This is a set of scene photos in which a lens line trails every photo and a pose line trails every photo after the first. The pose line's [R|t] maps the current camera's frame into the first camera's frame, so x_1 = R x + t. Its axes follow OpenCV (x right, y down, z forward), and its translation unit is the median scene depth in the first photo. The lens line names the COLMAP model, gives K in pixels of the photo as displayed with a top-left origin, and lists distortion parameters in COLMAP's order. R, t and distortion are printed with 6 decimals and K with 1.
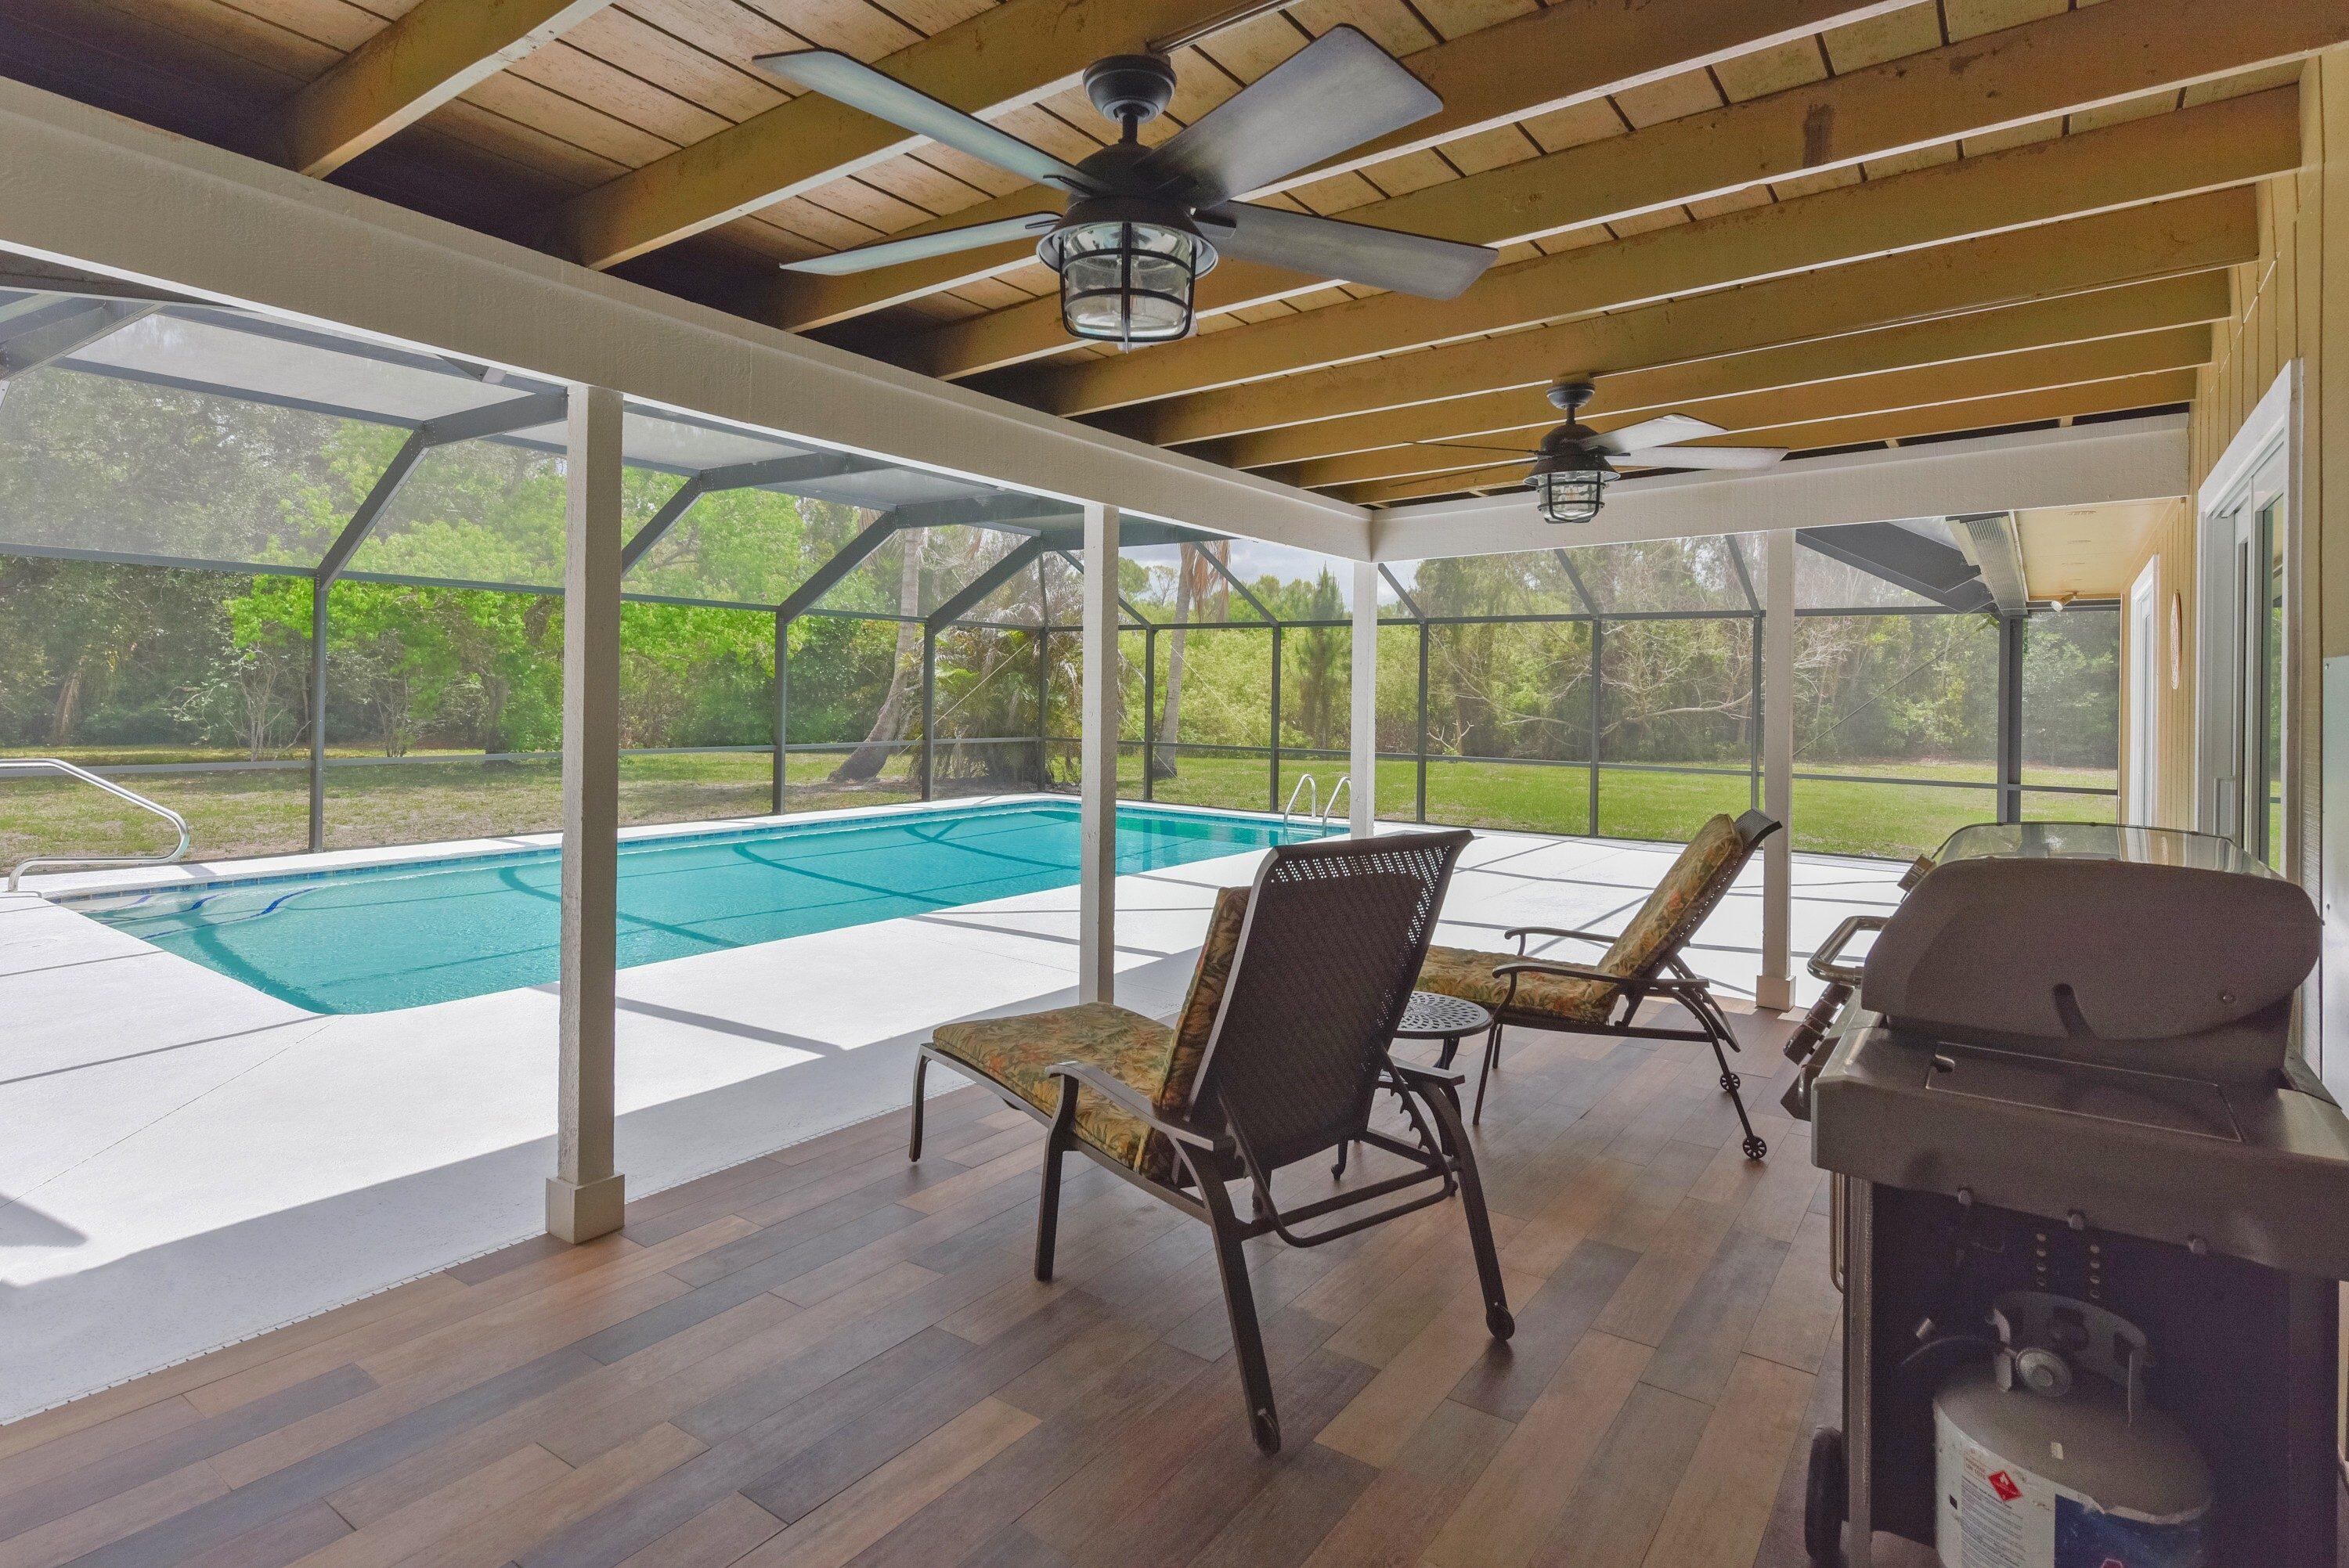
lens RADIAL K [[1195.6, 0, 1206.9], [0, 1195.6, 705.2], [0, 0, 1]] dist [-0.005800, -0.002971]
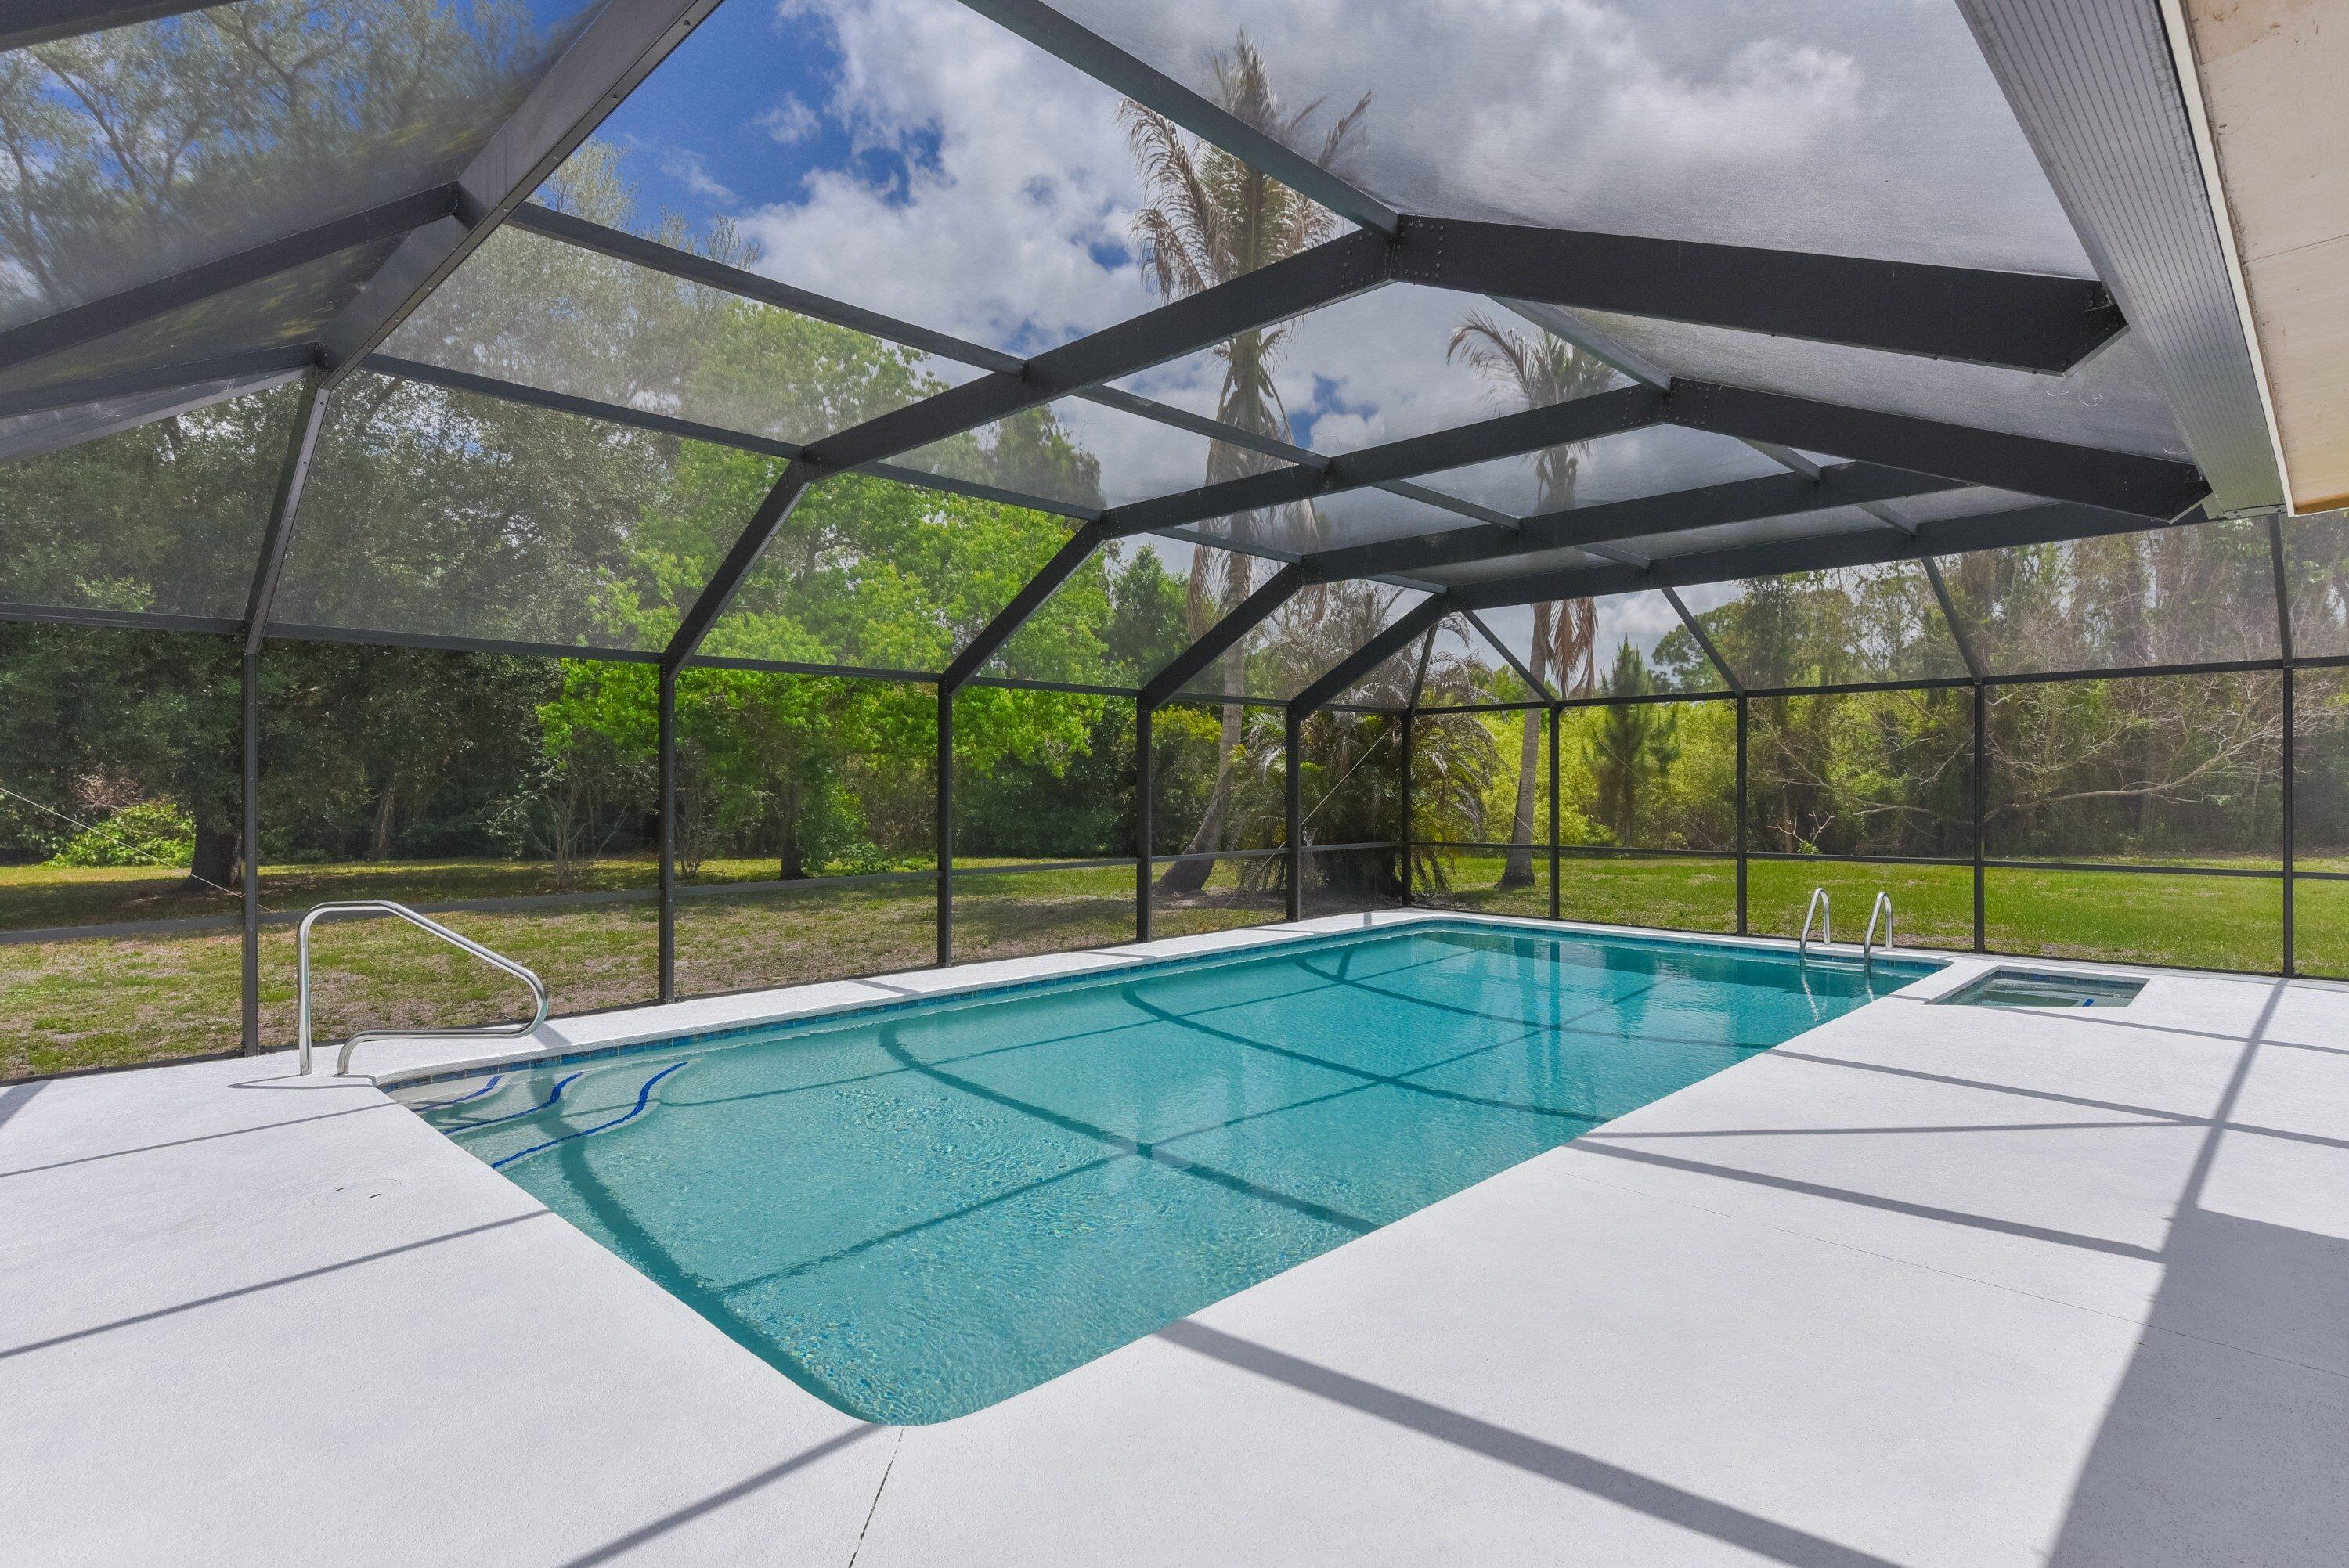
lens RADIAL K [[1195.6, 0, 1174.2], [0, 1195.6, 787.0], [0, 0, 1]] dist [-0.005800, -0.002971]
pose [[0.984206, -0.021565, -0.175707, -0.154225], [0.019560, 0.999722, -0.013139, -0.003261], [0.175942, 0.009495, 0.984355, 0.152641]]
